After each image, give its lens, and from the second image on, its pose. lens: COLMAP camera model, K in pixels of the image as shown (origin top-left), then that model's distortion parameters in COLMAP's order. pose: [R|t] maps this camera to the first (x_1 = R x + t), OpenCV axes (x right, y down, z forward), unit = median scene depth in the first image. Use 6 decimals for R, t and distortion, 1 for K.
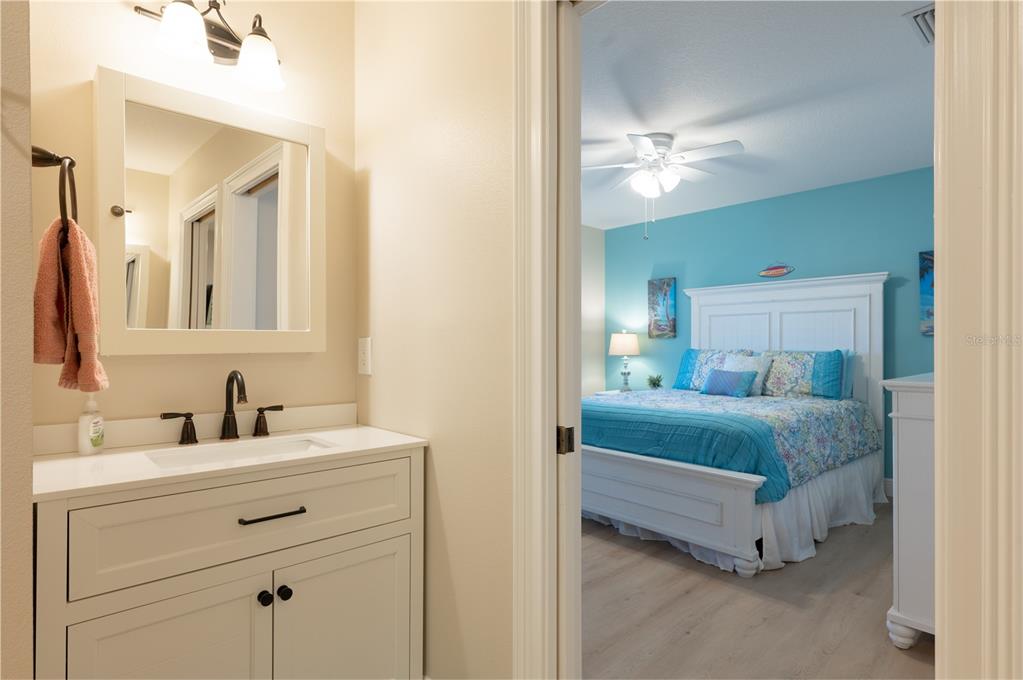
lens RADIAL K [[533.1, 0, 507.3], [0, 533.1, 341.8], [0, 0, 1]] dist [-0.003728, 0.000918]
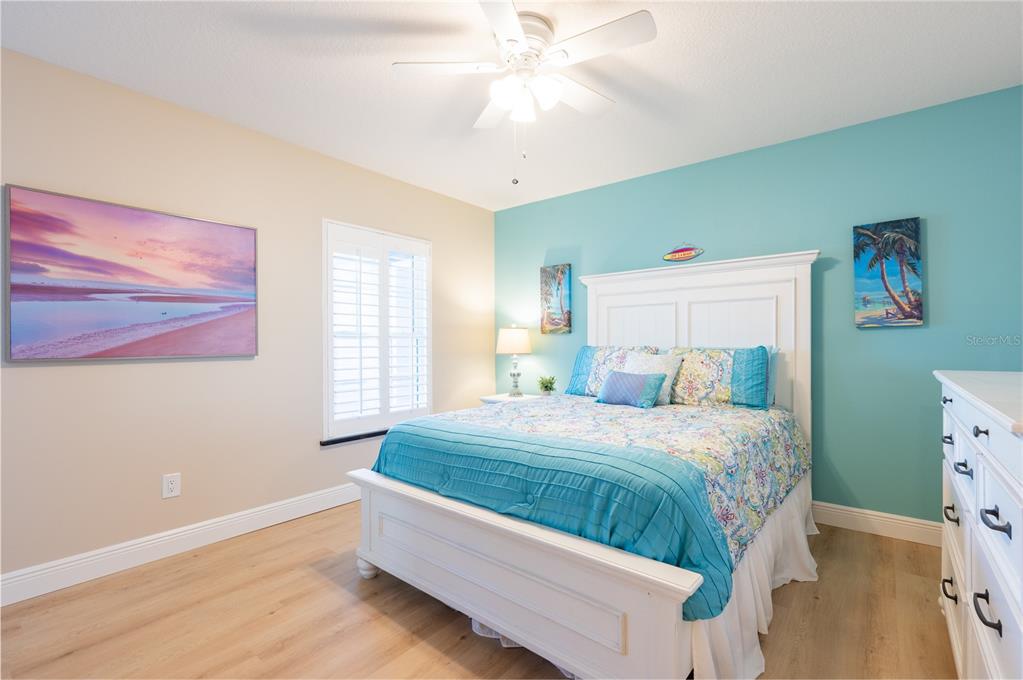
lens RADIAL K [[451.9, 0, 506.6], [0, 451.9, 340.2], [0, 0, 1]] dist [0.002369, -0.000159]
pose [[0.990739, -0.001868, 0.135769, 0.146755], [0.002127, 0.999996, -0.001766, 0.006549], [-0.135765, 0.002038, 0.990739, 0.372221]]
